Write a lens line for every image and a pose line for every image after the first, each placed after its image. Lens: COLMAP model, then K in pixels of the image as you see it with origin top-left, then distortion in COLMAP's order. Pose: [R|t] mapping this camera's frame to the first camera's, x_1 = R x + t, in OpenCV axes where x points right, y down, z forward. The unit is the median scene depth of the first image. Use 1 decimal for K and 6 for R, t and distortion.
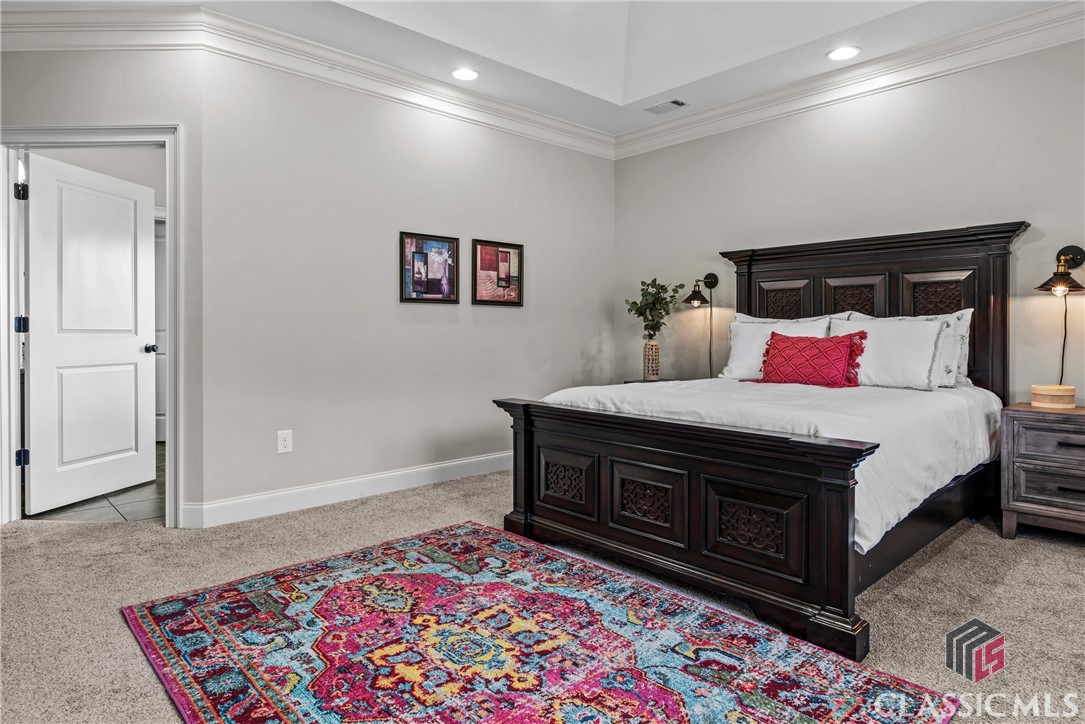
lens RADIAL K [[634.6, 0, 544.8], [0, 634.6, 337.0], [0, 0, 1]] dist [-0.006979, -0.000773]
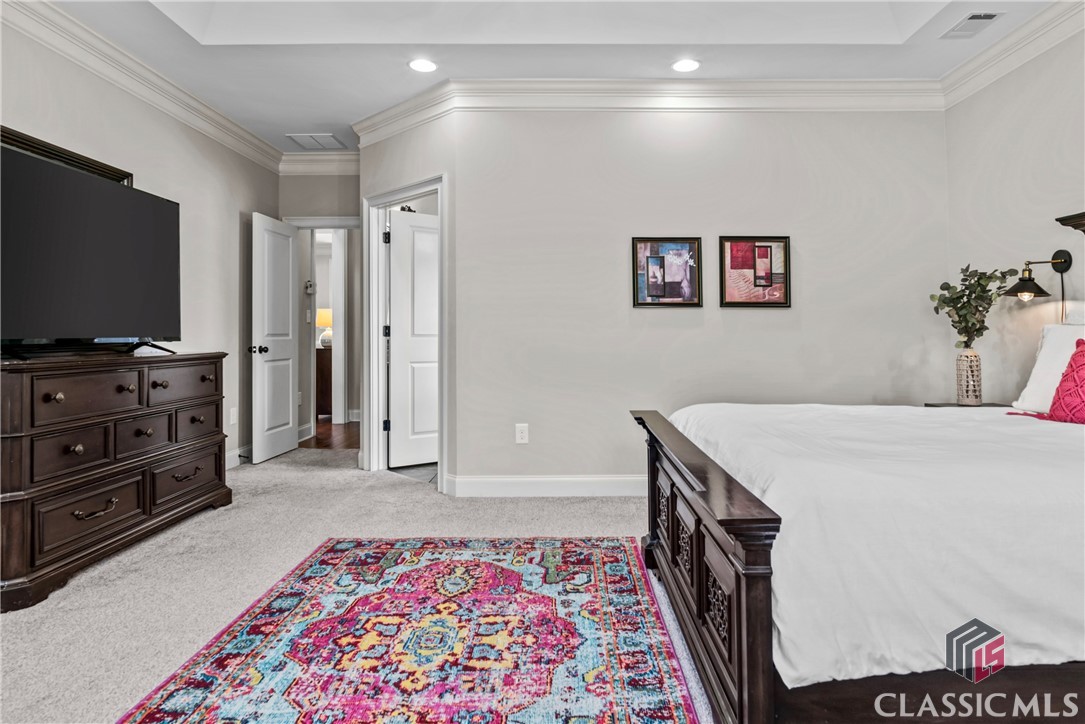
lens RADIAL K [[641.3, 0, 542.6], [0, 641.3, 318.3], [0, 0, 1]] dist [-0.005478, -0.000033]
pose [[0.735462, -0.016474, -0.677366, 0.492791], [-0.006780, 0.999475, -0.031670, -0.006455], [0.677532, 0.027884, 0.734964, 0.219228]]
